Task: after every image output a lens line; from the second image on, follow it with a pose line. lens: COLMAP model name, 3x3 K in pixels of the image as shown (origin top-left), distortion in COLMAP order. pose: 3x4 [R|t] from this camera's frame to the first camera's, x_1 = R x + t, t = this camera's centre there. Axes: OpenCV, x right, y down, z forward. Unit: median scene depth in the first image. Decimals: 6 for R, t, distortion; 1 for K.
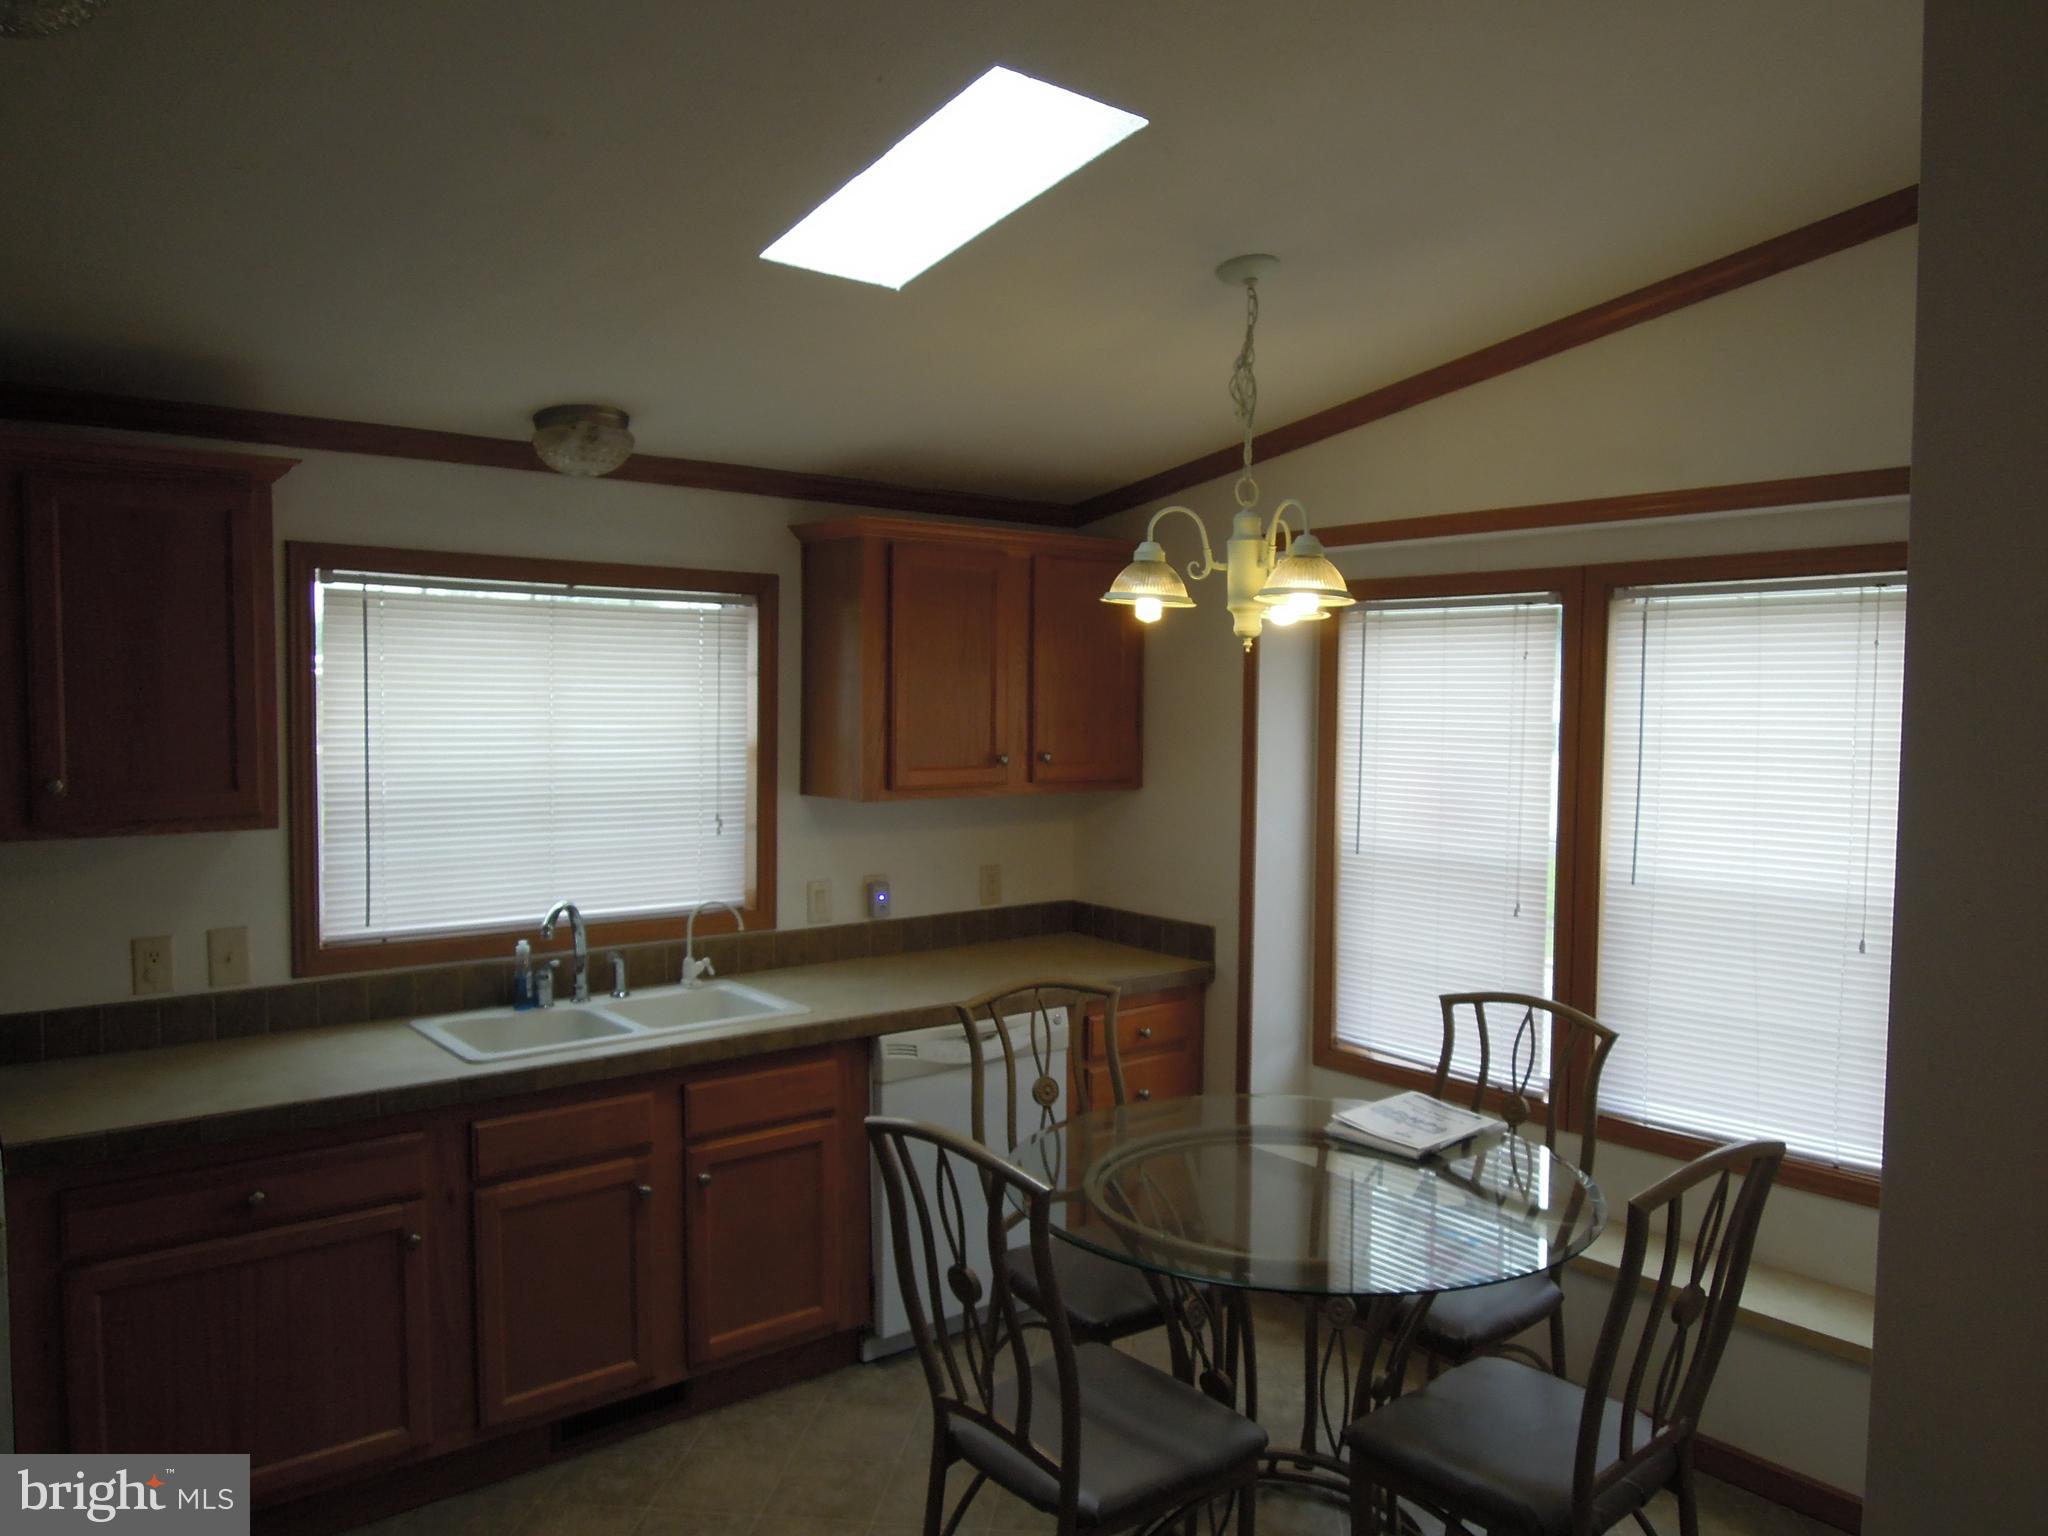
lens RADIAL K [[1457.0, 0, 1024.0], [0, 1457.0, 768.0], [0, 0, 1]] dist [-0.021433, -0.006944]
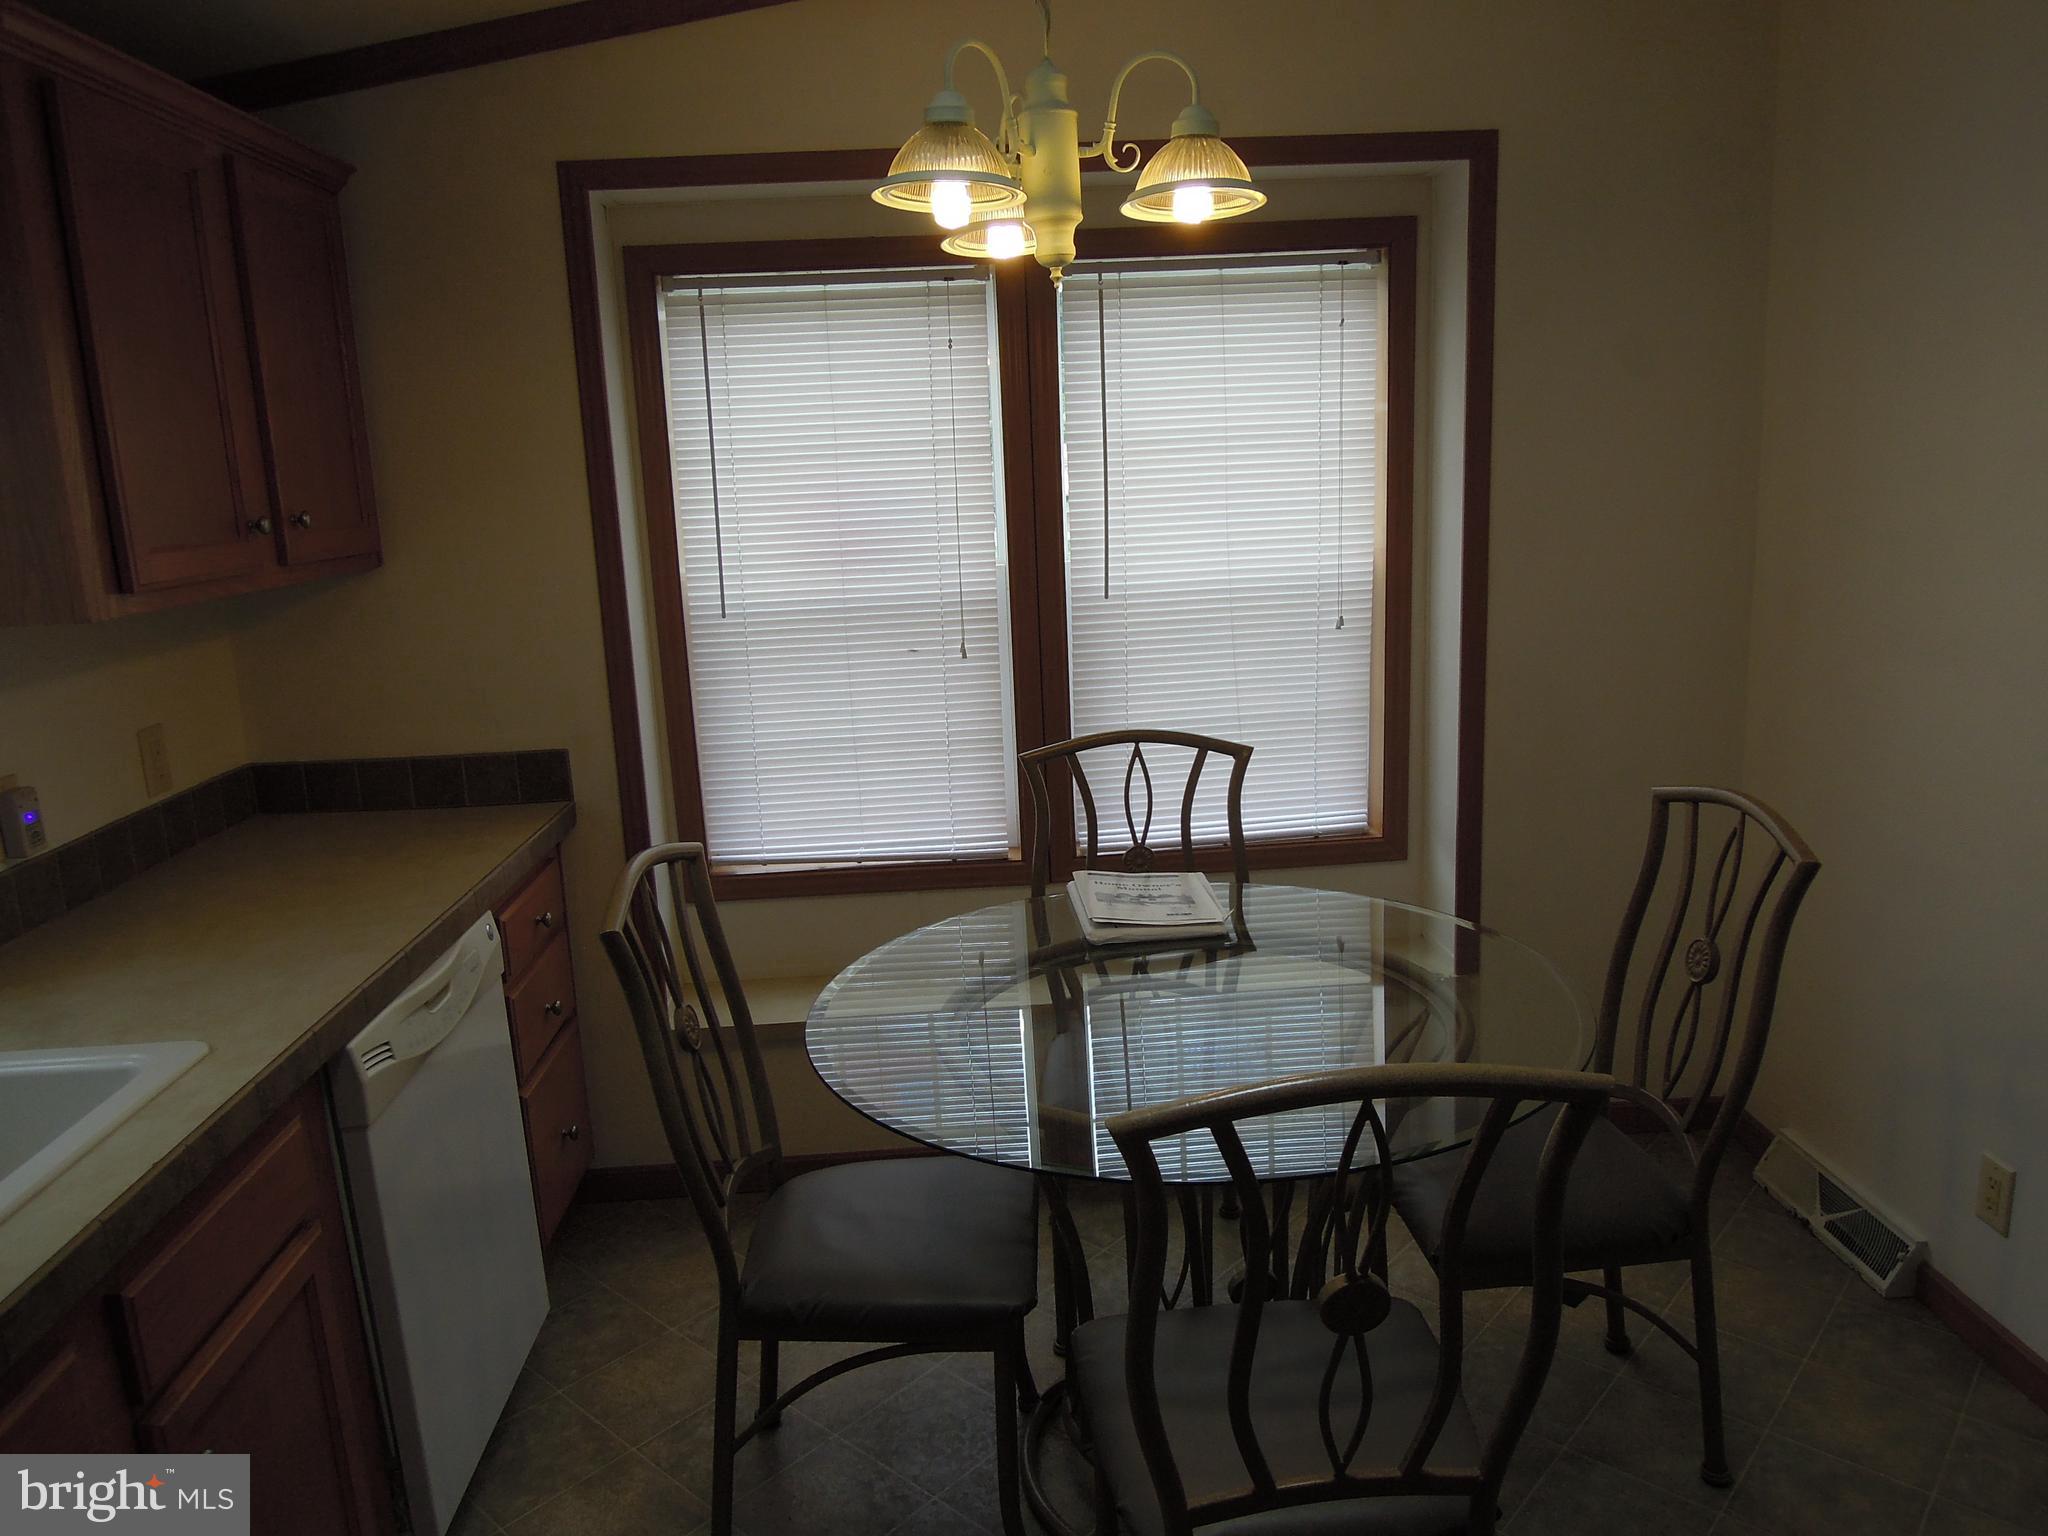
lens RADIAL K [[1455.5, 0, 1024.0], [0, 1455.5, 768.0], [0, 0, 1]] dist [-0.004951, -0.030726]
pose [[0.576305, -0.203700, 0.791441, -0.334492], [0.088444, 0.978296, 0.187390, 0.007448], [-0.812435, -0.037996, 0.581813, 0.469439]]
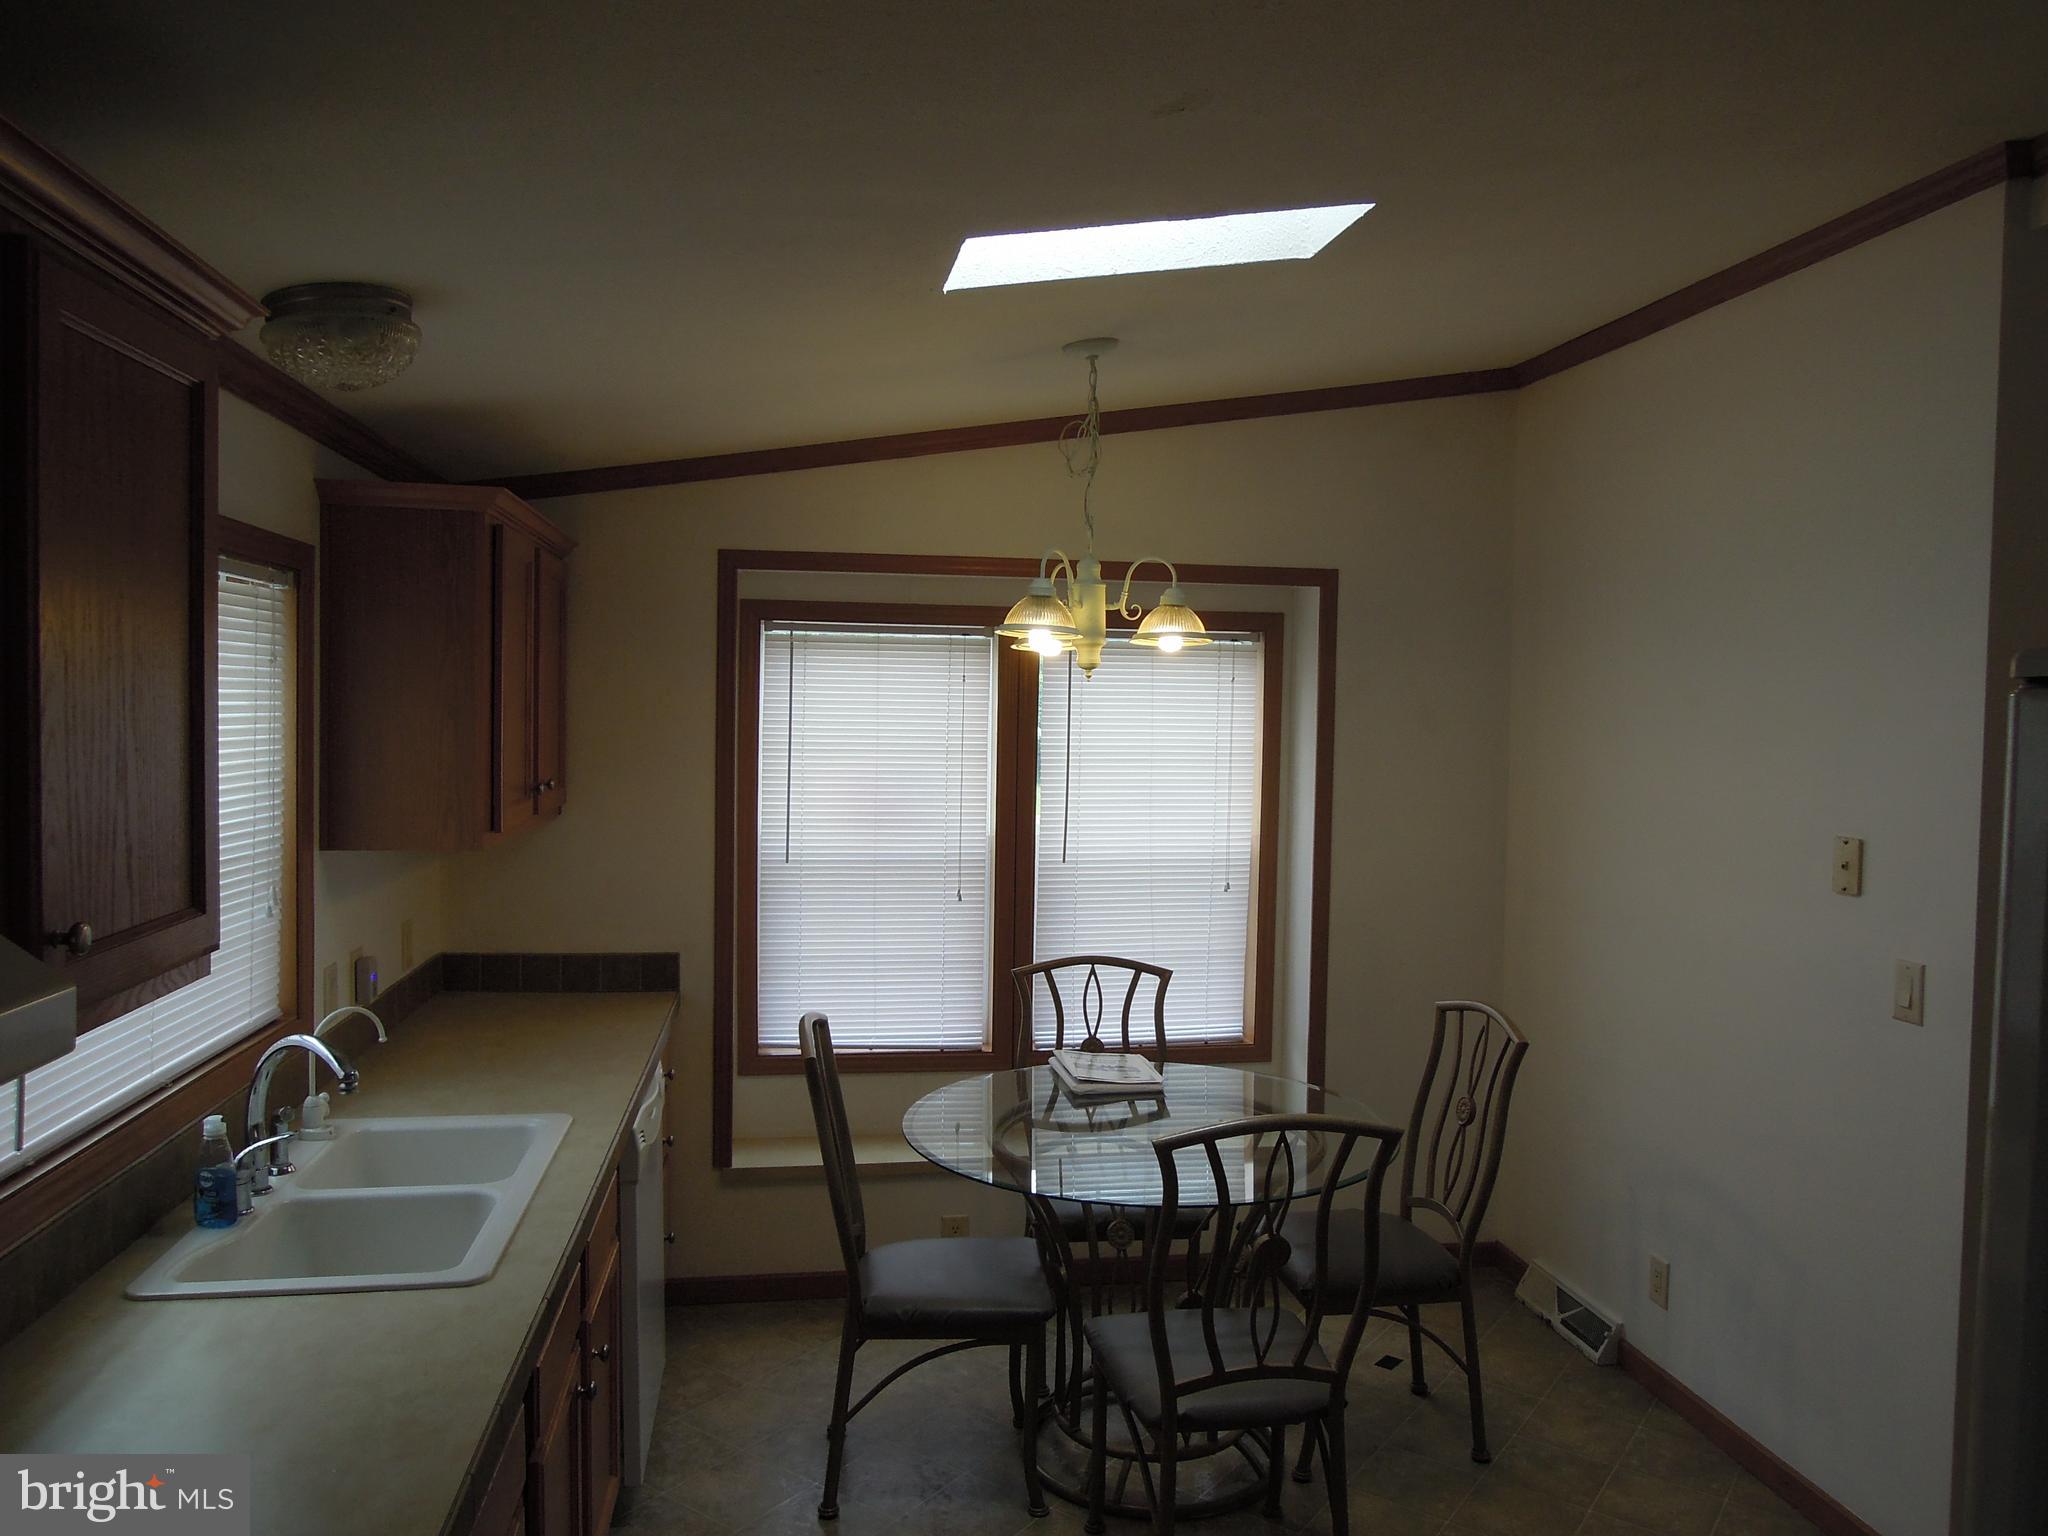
lens RADIAL K [[1457.0, 0, 1024.0], [0, 1457.0, 768.0], [0, 0, 1]] dist [-0.021433, -0.006944]
pose [[0.488964, -0.034991, 0.871602, -0.661524], [0.030908, 0.999263, 0.022777, -0.030322], [-0.871756, 0.015803, 0.489685, 0.375242]]
